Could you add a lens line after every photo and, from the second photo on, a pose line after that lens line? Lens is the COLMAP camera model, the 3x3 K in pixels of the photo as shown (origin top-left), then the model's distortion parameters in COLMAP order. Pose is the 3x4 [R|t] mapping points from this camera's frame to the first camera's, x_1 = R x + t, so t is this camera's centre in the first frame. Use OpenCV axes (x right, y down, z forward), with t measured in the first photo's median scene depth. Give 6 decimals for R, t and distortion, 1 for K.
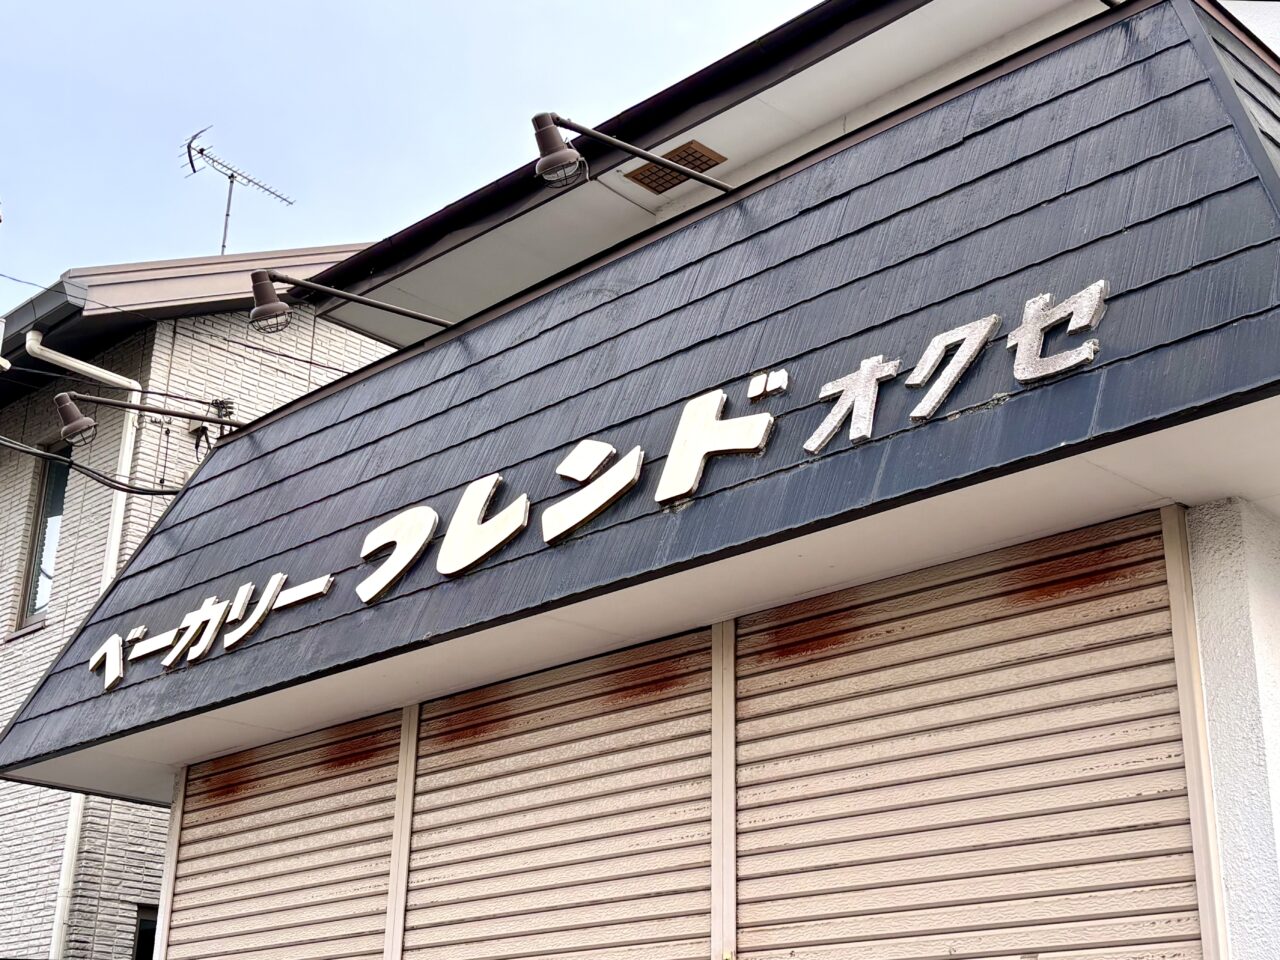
lens RADIAL K [[1774.0, 0, 640.0], [0, 1774.0, 480.0], [0, 0, 1]] dist [0.287228, -1.082842]
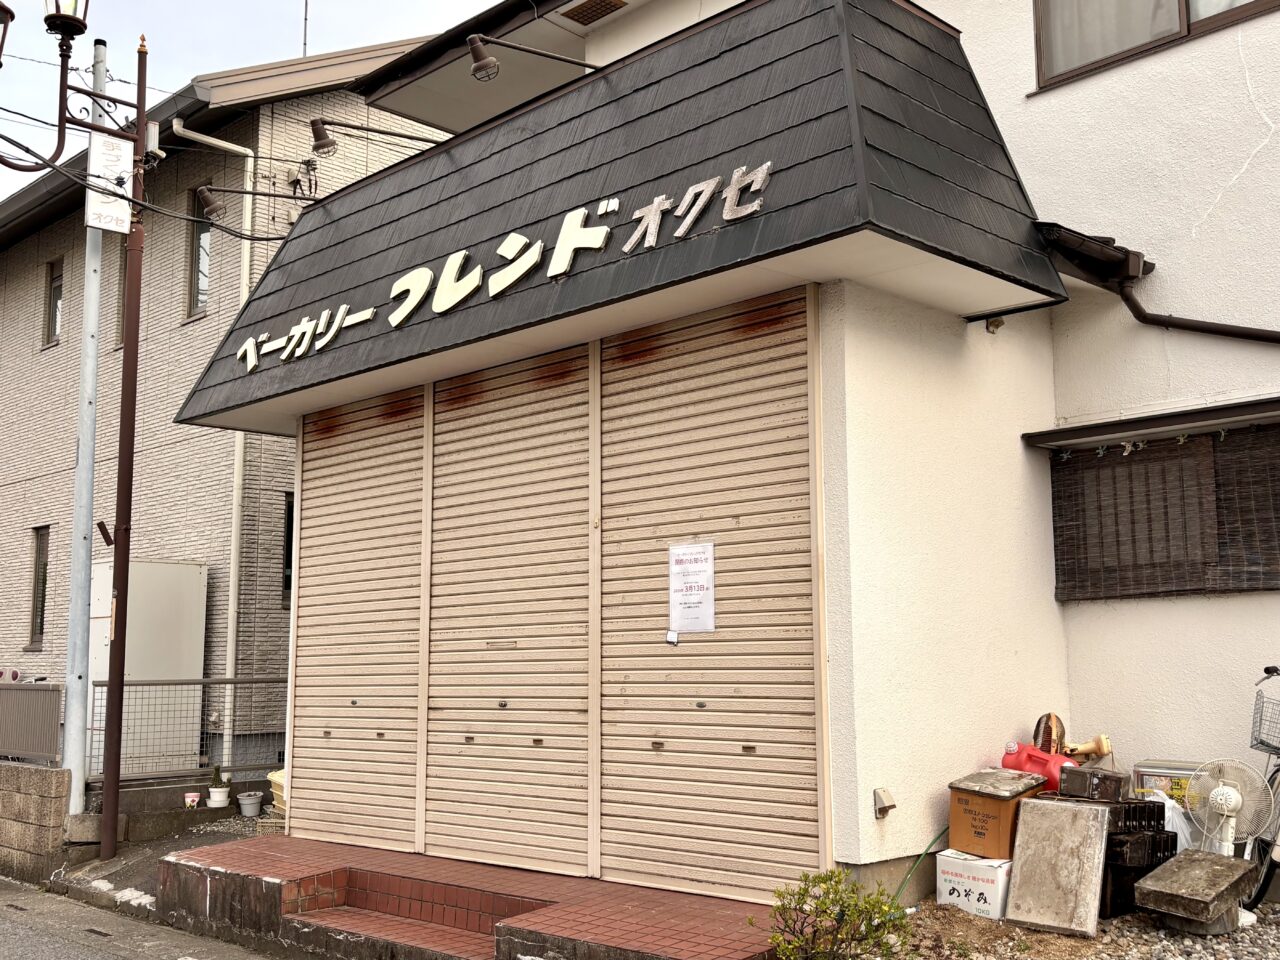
lens RADIAL K [[1249.5, 0, 640.0], [0, 1249.5, 480.0], [0, 0, 1]] dist [0.186329, -0.445877]
pose [[0.999636, -0.026593, 0.004617, 0.073655], [0.024794, 0.972333, 0.232281, -0.064958], [-0.010666, -0.232081, 0.972638, -0.210930]]
